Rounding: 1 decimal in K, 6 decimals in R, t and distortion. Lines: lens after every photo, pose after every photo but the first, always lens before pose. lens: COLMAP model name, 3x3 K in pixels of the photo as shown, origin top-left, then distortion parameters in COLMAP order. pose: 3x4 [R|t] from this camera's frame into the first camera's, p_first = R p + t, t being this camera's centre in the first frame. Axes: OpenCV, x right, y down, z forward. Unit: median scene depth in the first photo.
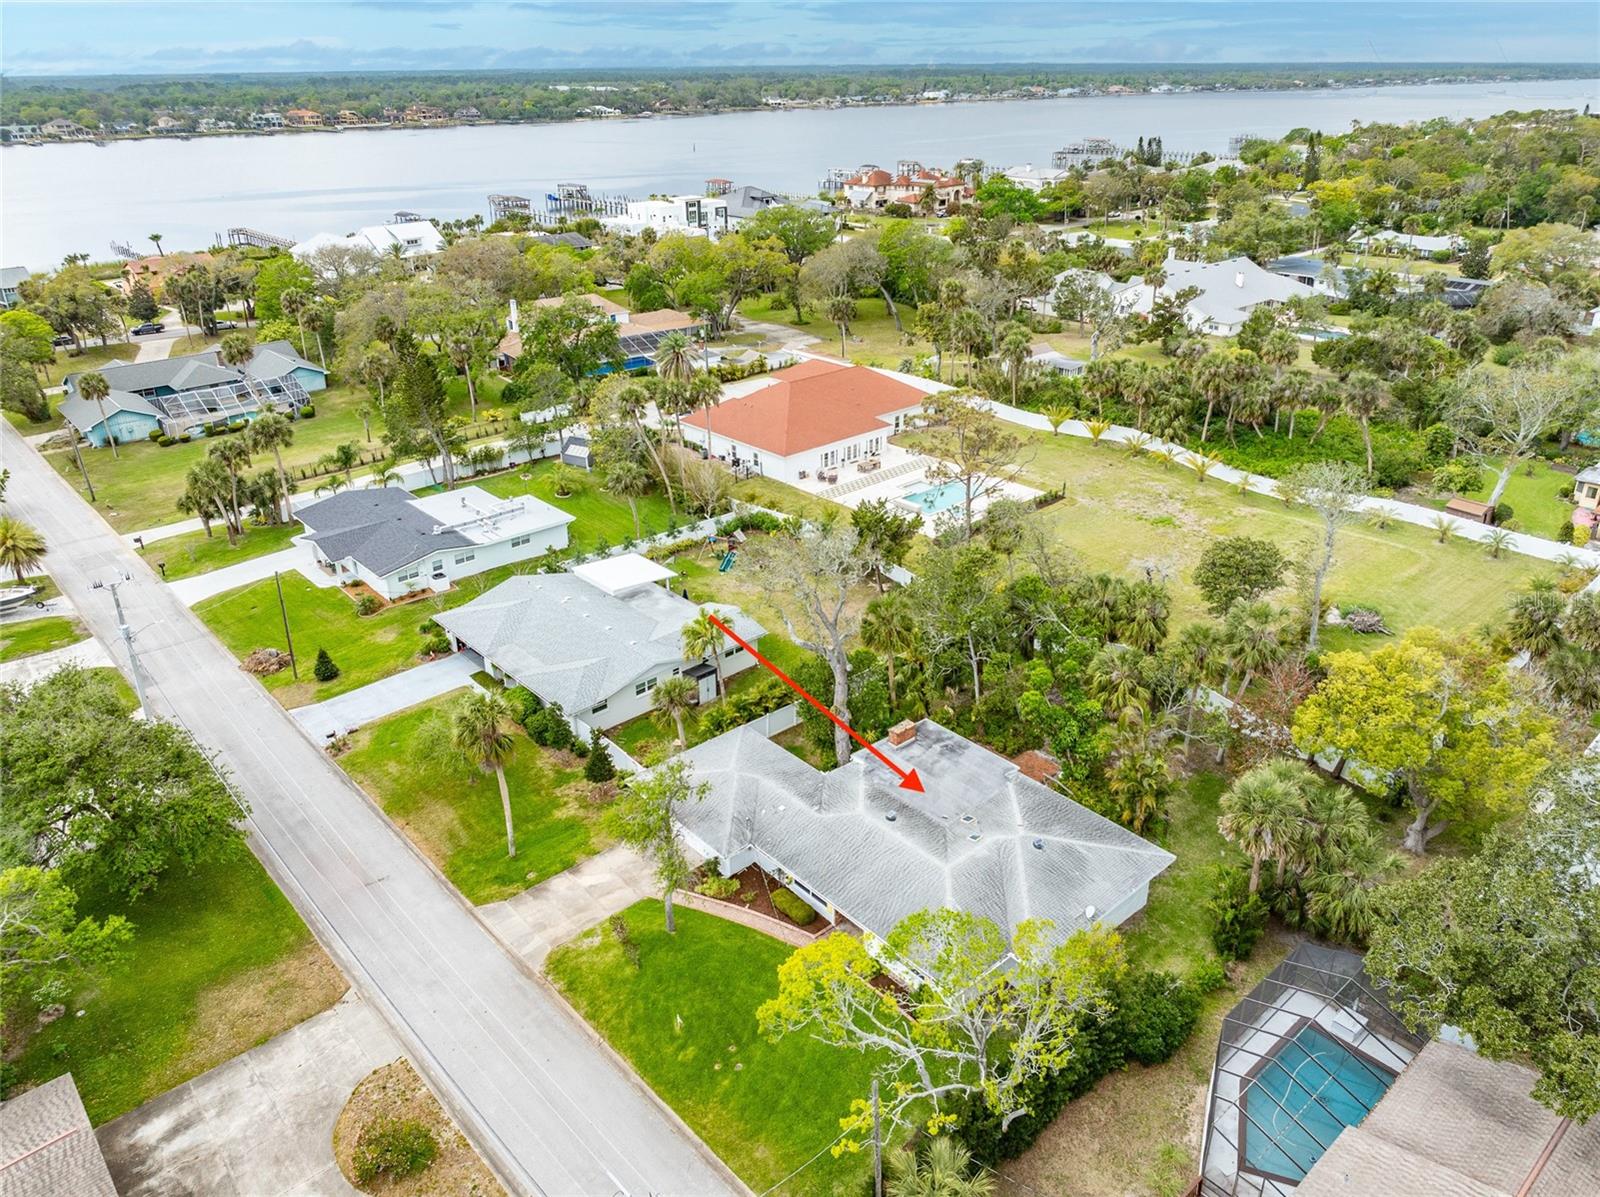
lens RADIAL K [[1135.9, 0, 805.7], [0, 1135.9, 556.4], [0, 0, 1]] dist [-0.032367, 0.018378]
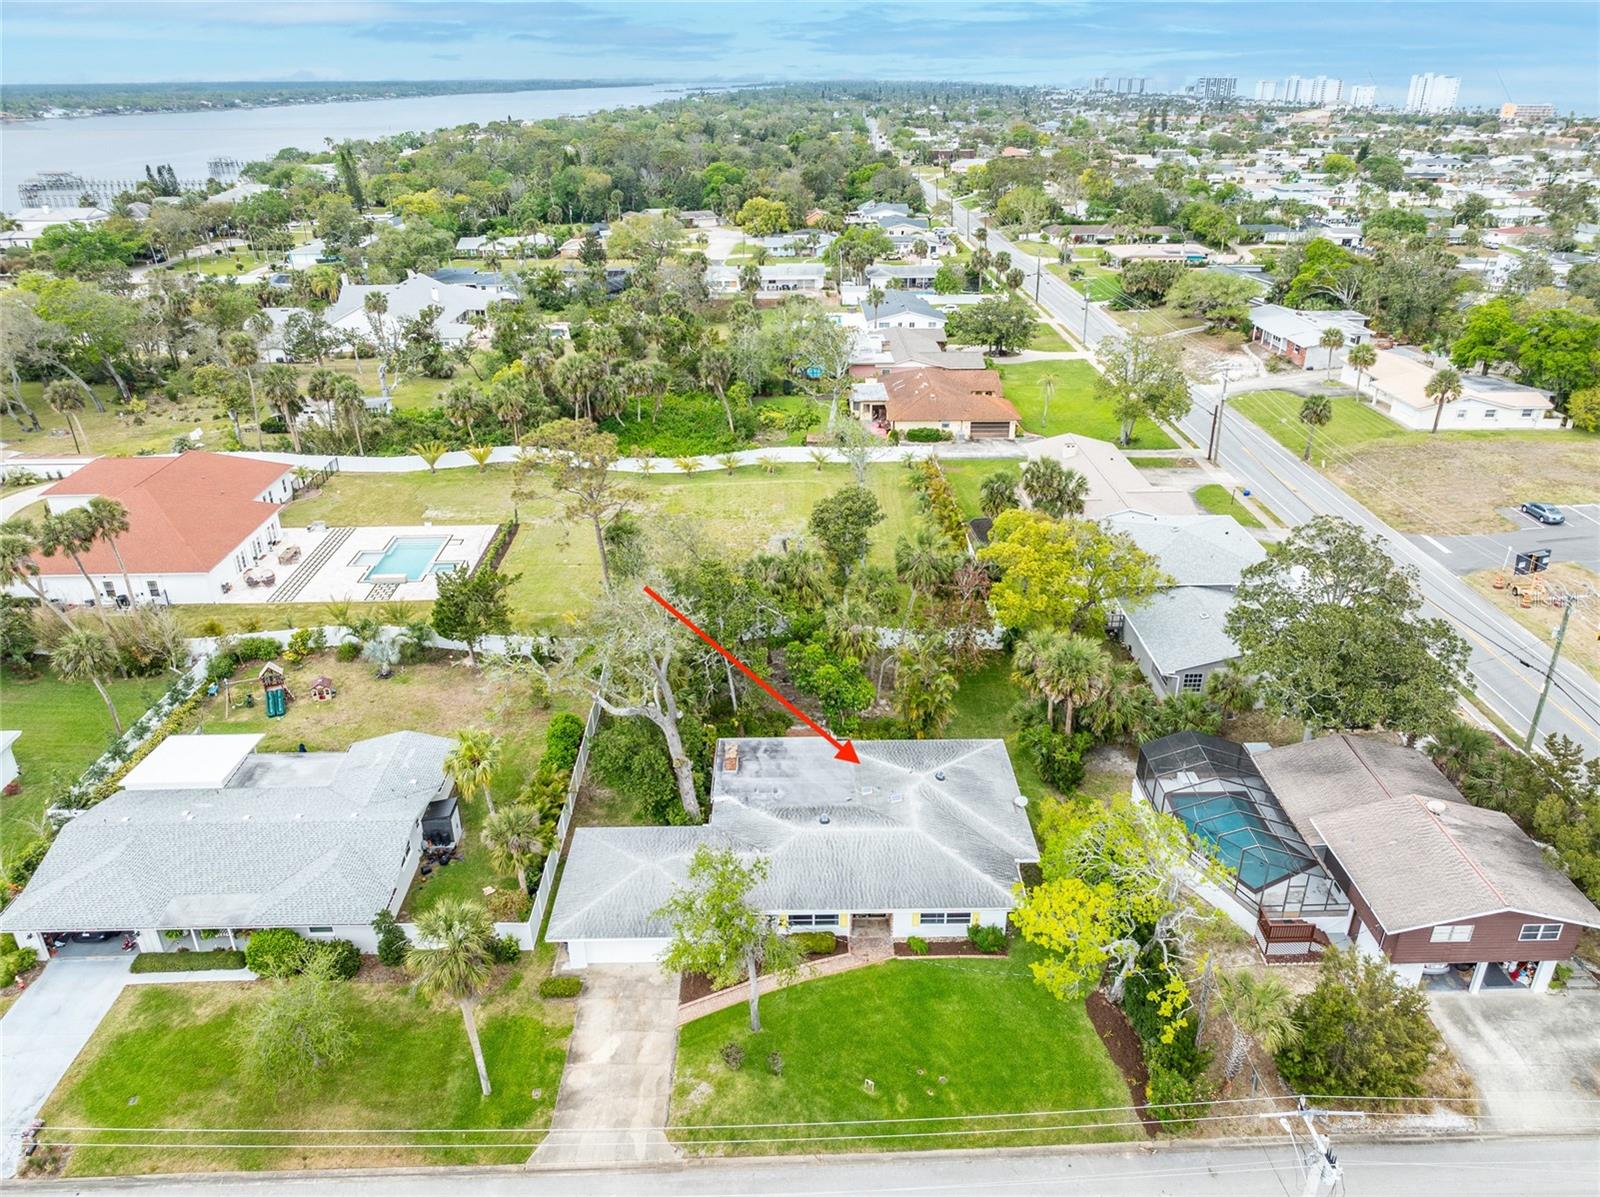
lens RADIAL K [[1121.8, 0, 806.7], [0, 1121.8, 594.0], [0, 0, 1]] dist [-0.032873, 0.020566]
pose [[0.651680, -0.314271, 0.690324, -0.330907], [0.301671, 0.942435, 0.144262, -0.065859], [-0.695922, 0.114238, 0.708972, 0.157756]]
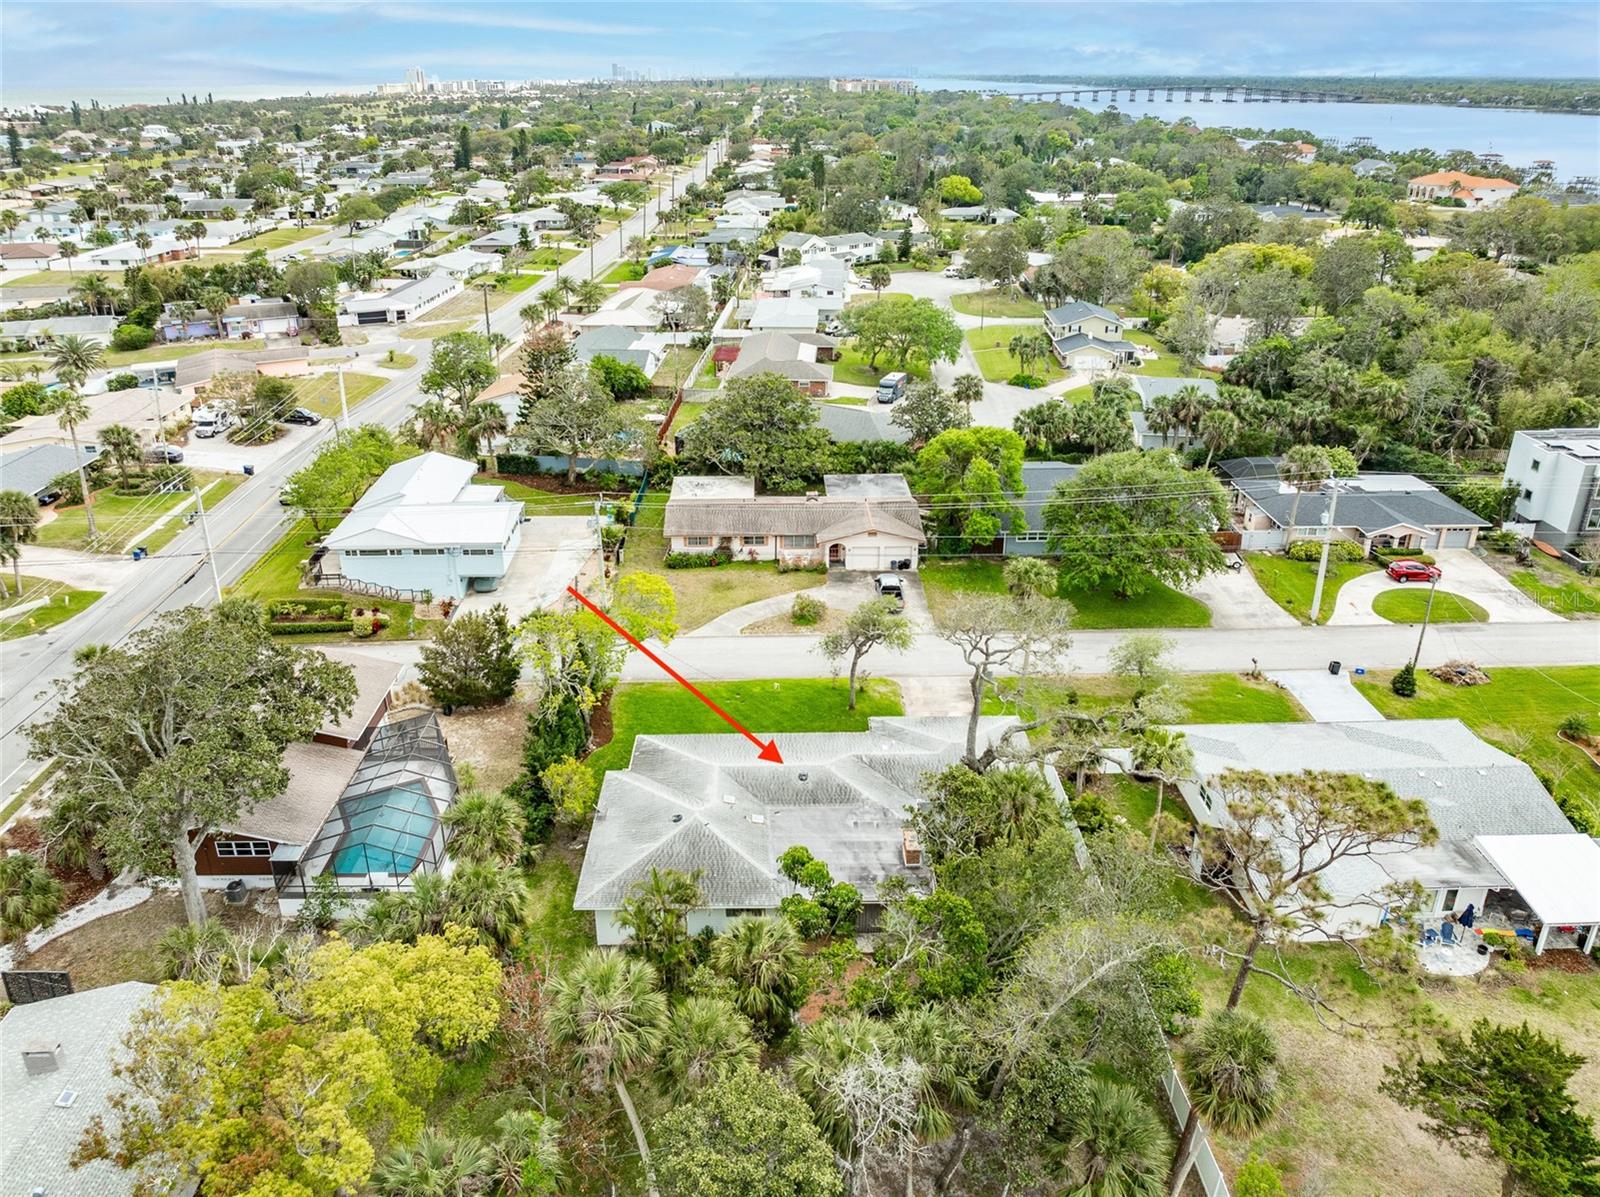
lens RADIAL K [[1141.7, 0, 799.8], [0, 1141.7, 545.9], [0, 0, 1]] dist [-0.030708, 0.019882]
pose [[-0.648488, 0.300874, -0.699242, 0.438715], [-0.299826, 0.743366, 0.597923, -0.326561], [0.699692, 0.597396, -0.391854, 0.747985]]
